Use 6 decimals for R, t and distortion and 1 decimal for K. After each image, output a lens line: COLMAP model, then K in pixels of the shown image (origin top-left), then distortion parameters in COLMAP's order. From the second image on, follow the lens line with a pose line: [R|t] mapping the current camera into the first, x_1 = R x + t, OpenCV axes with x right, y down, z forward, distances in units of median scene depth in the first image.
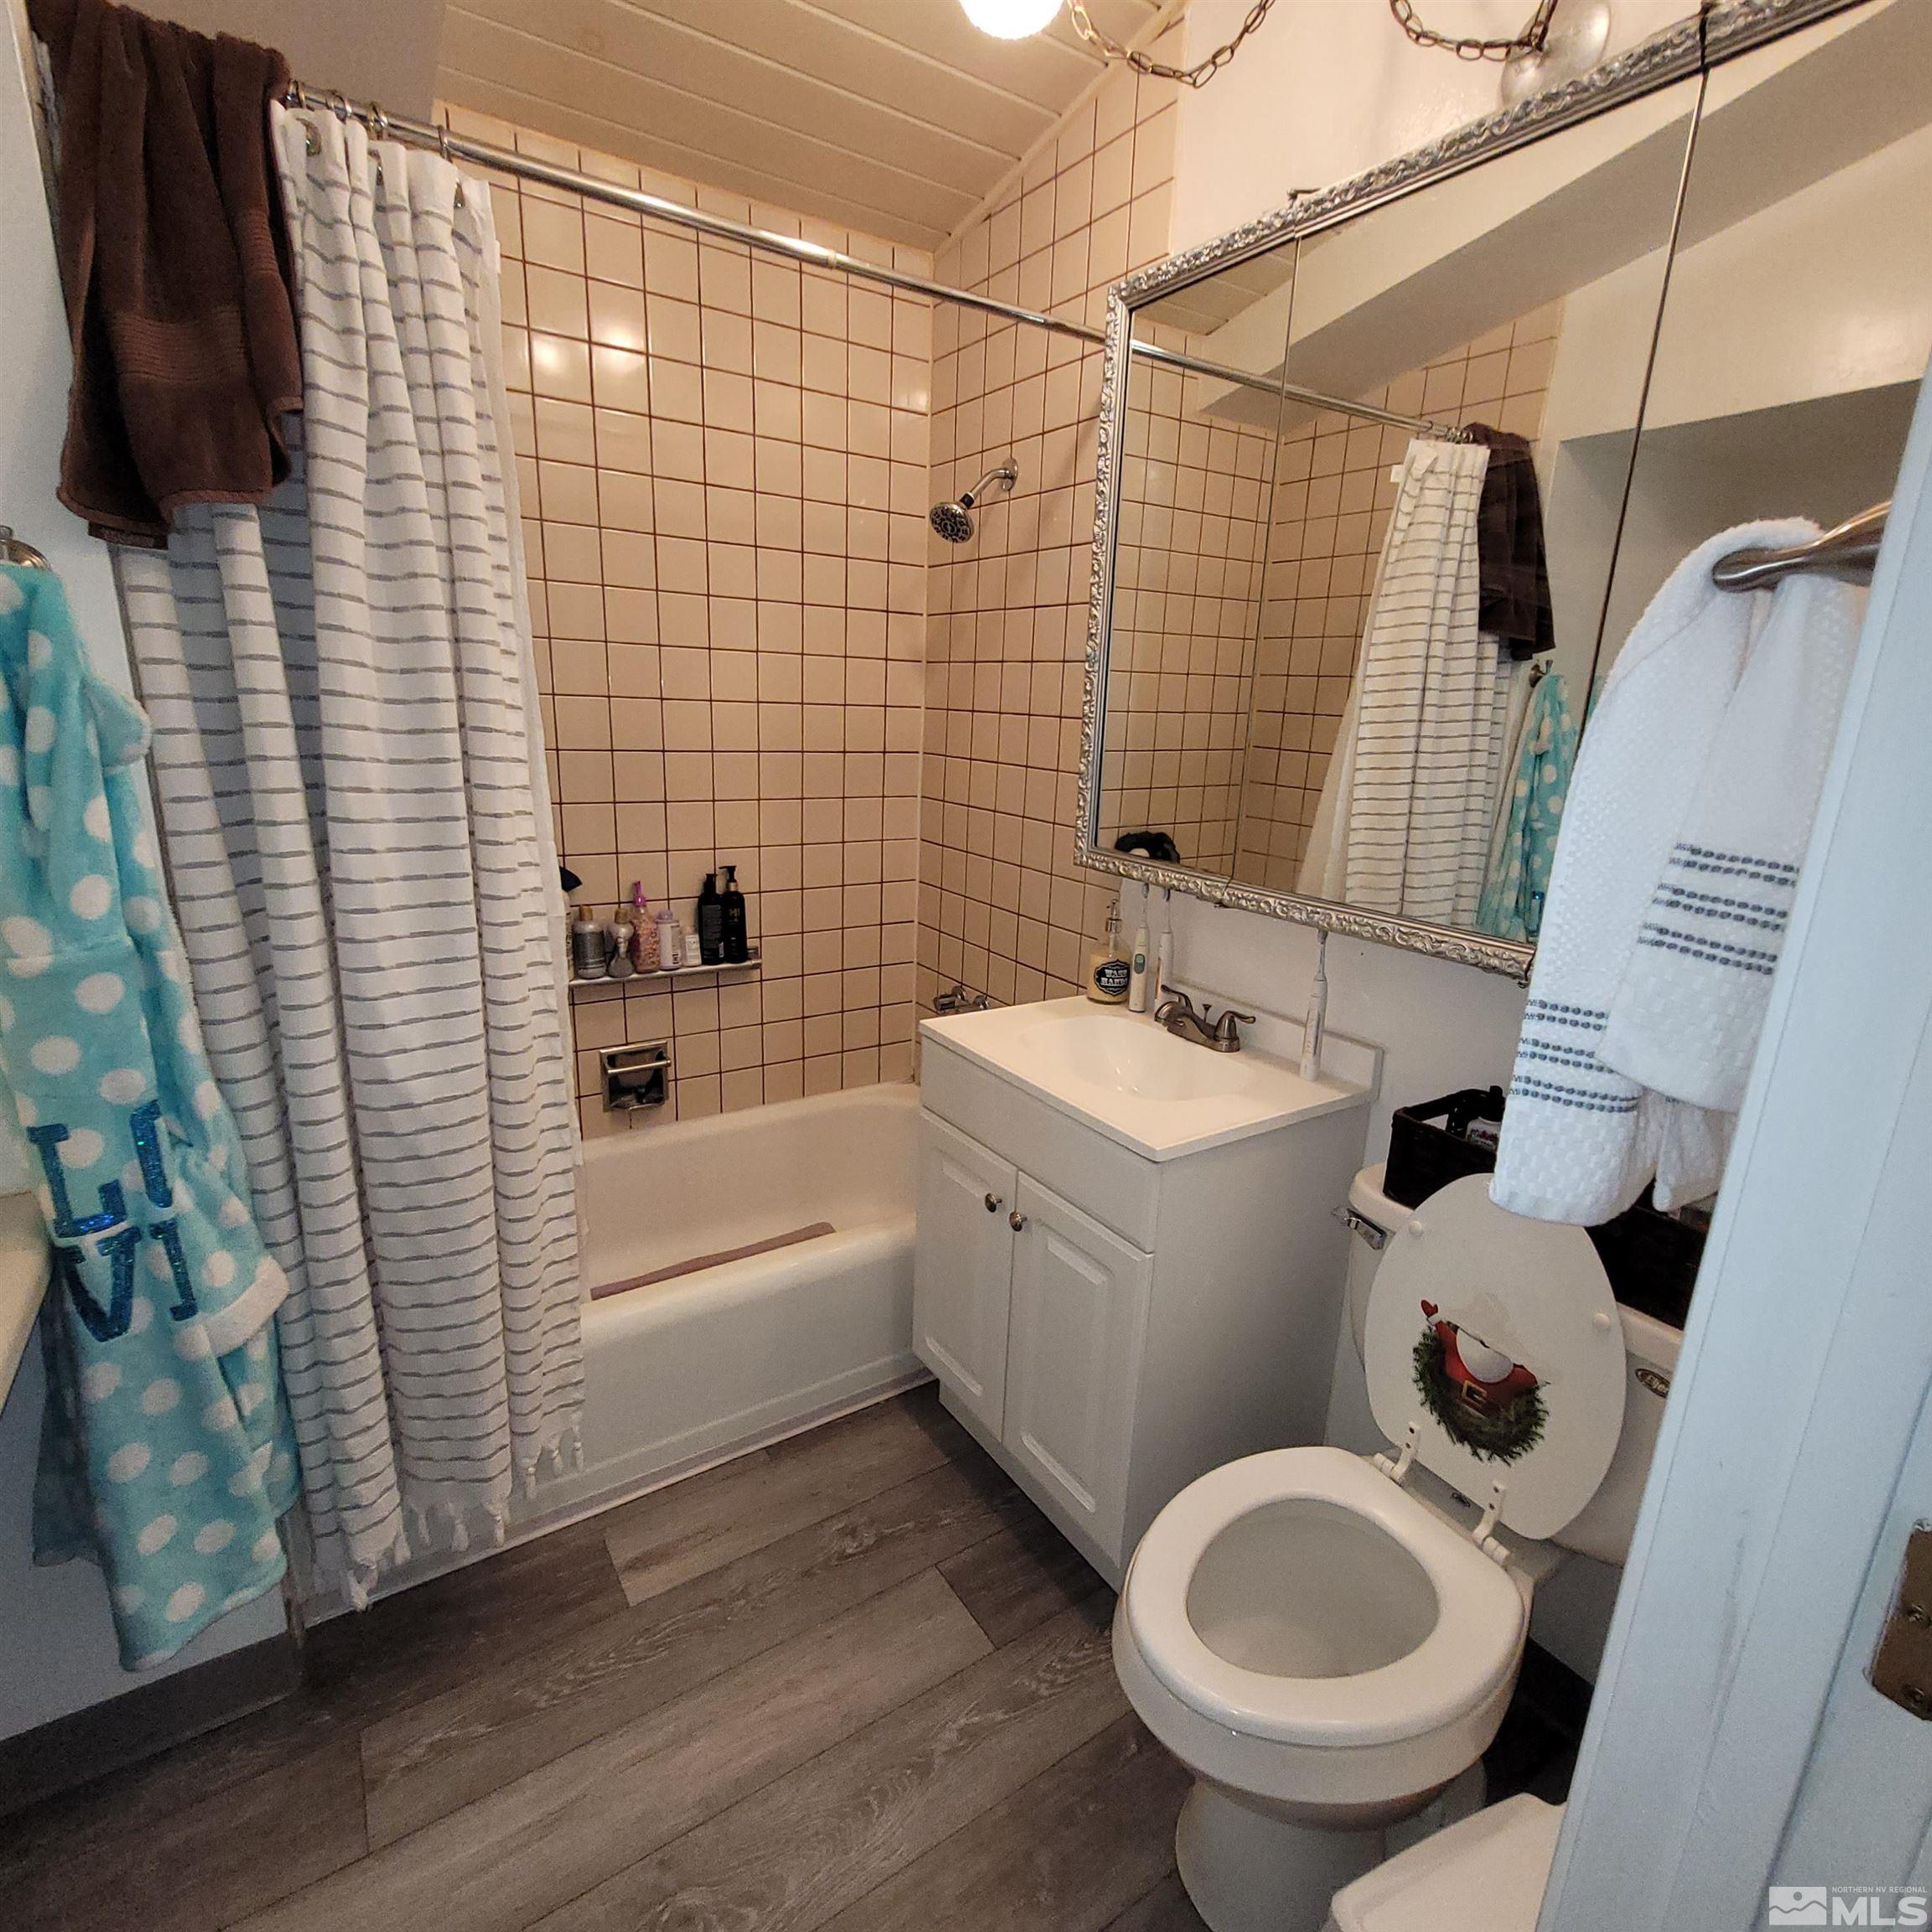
lens RADIAL K [[1012.9, 0, 966.0], [0, 1012.9, 966.0], [0, 0, 1]] dist [0.003960, -0.002029]
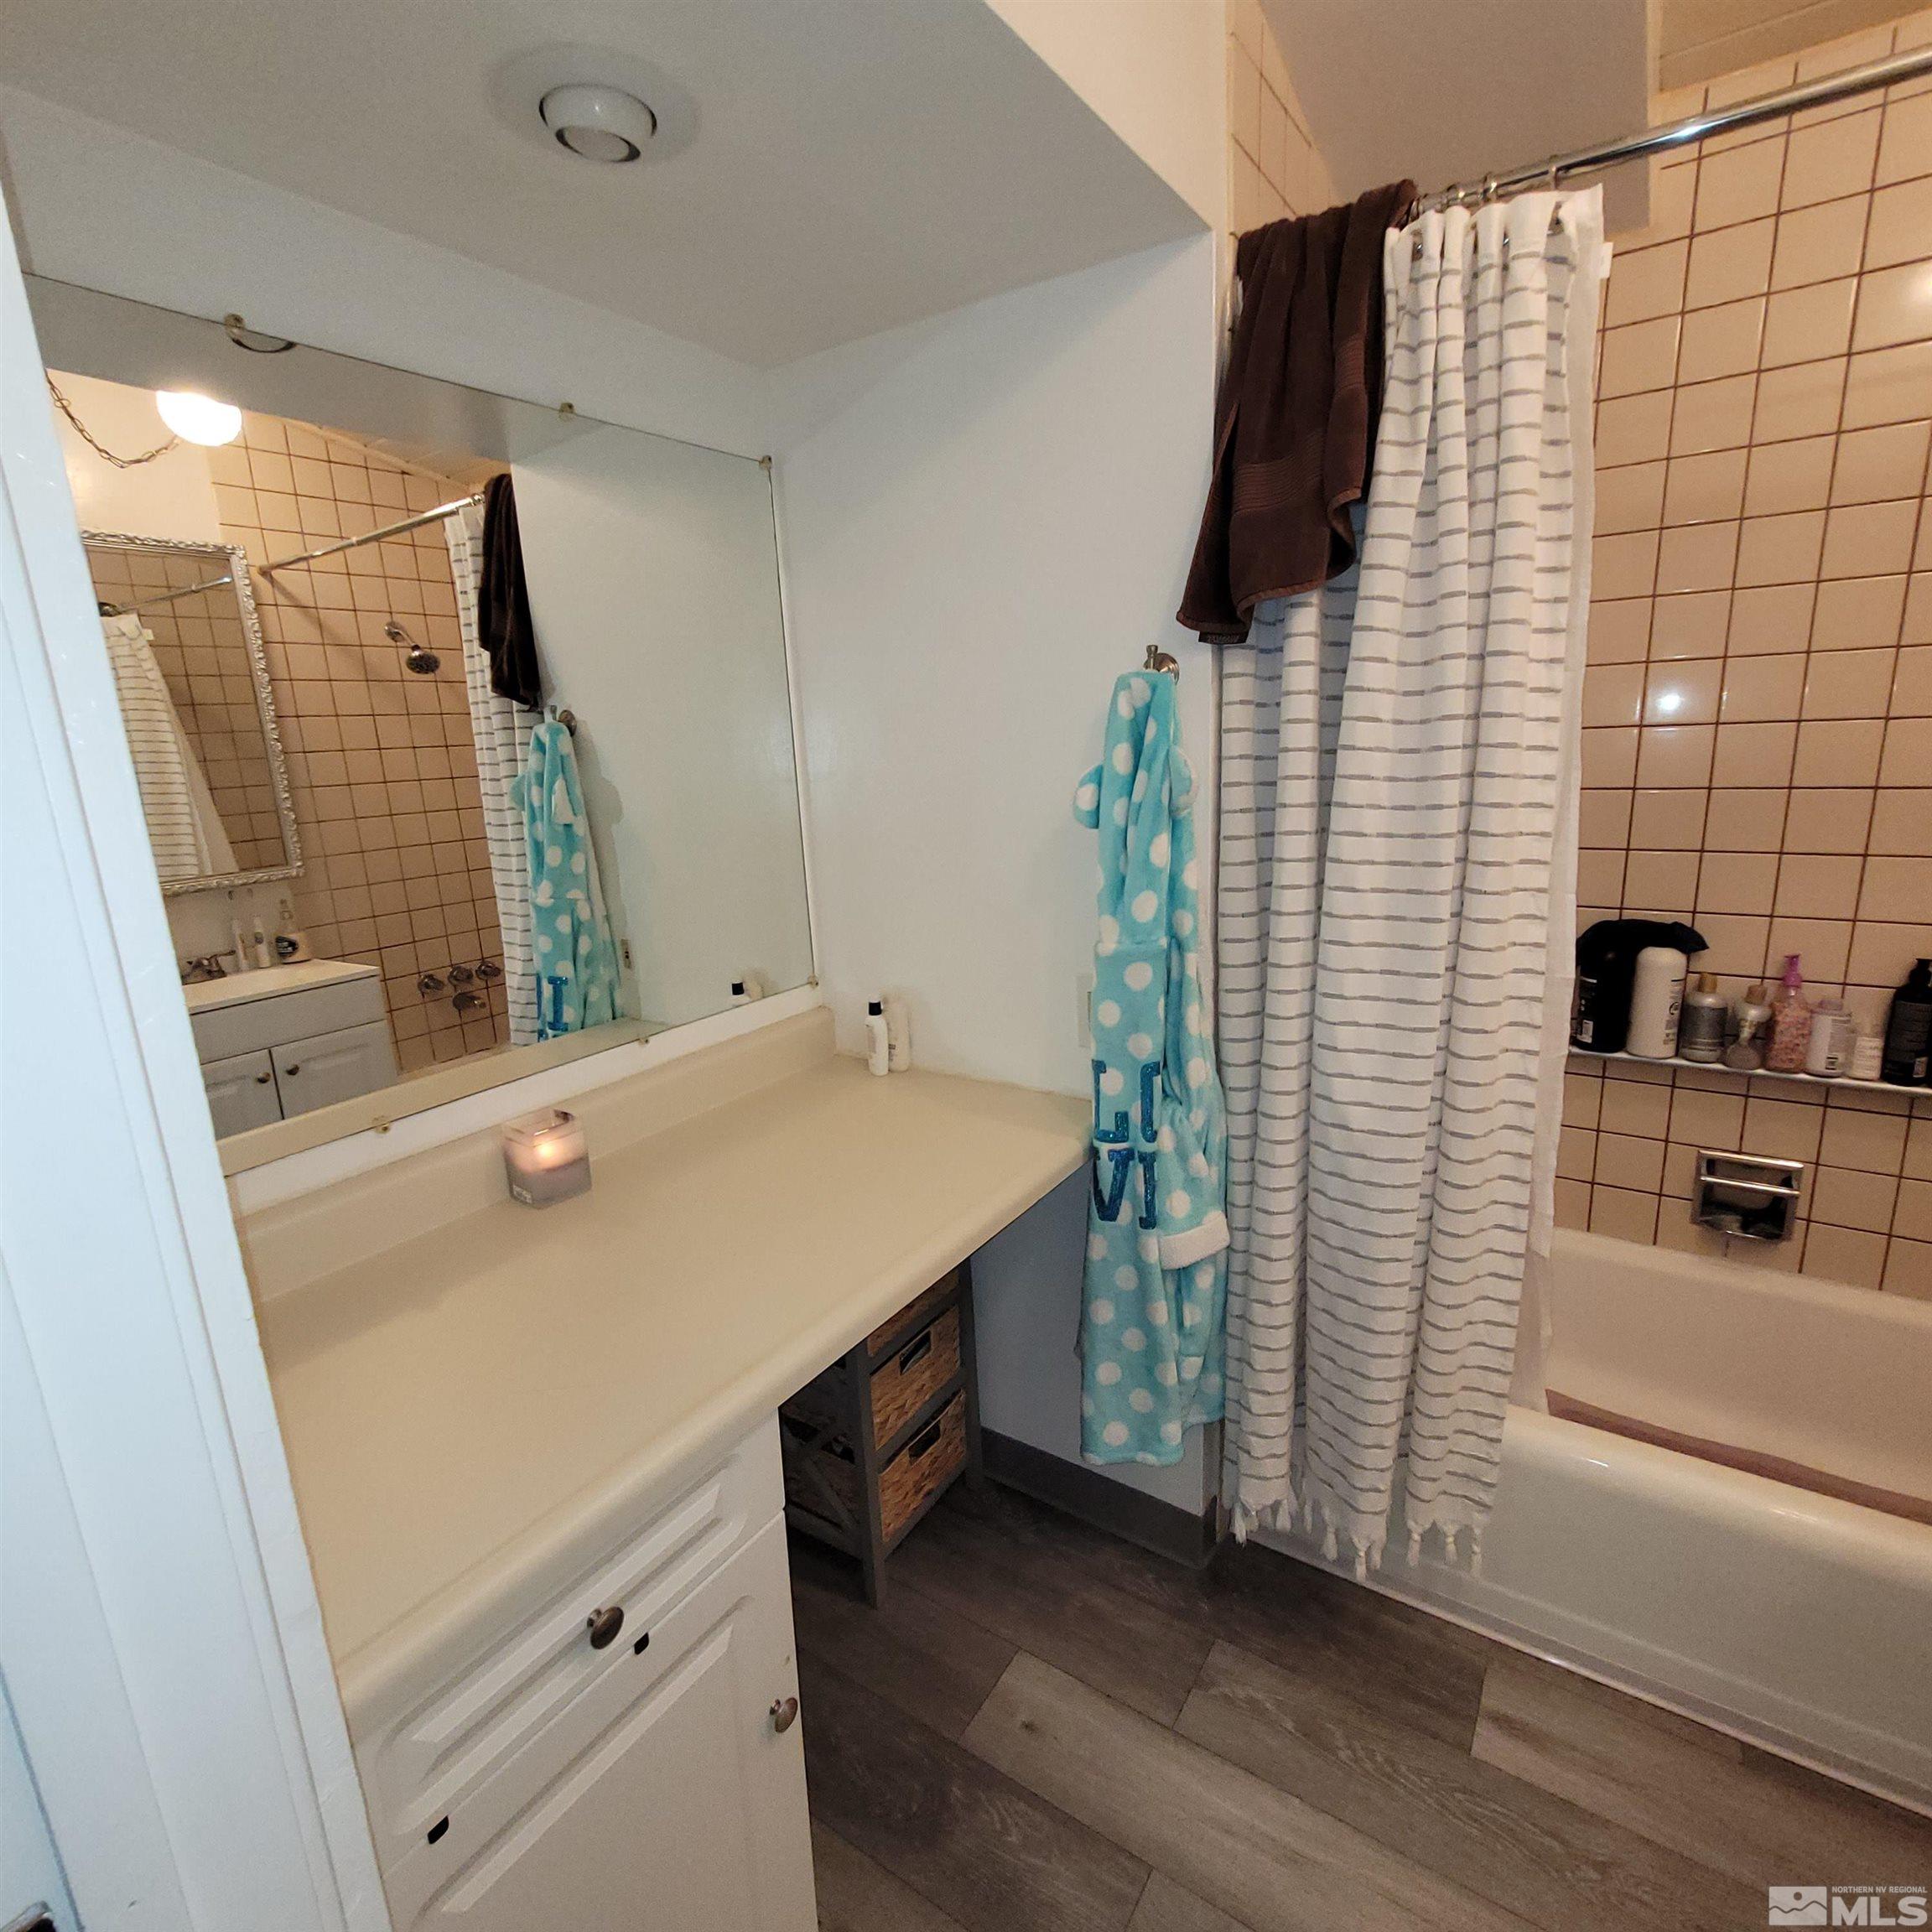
lens RADIAL K [[1012.9, 0, 966.0], [0, 1012.9, 966.0], [0, 0, 1]] dist [0.003960, -0.002029]
pose [[0.378021, 0.151142, -0.913376, 0.259743], [-0.176290, 0.980284, 0.089252, -0.056288], [0.908857, 0.127280, 0.397213, 0.197872]]
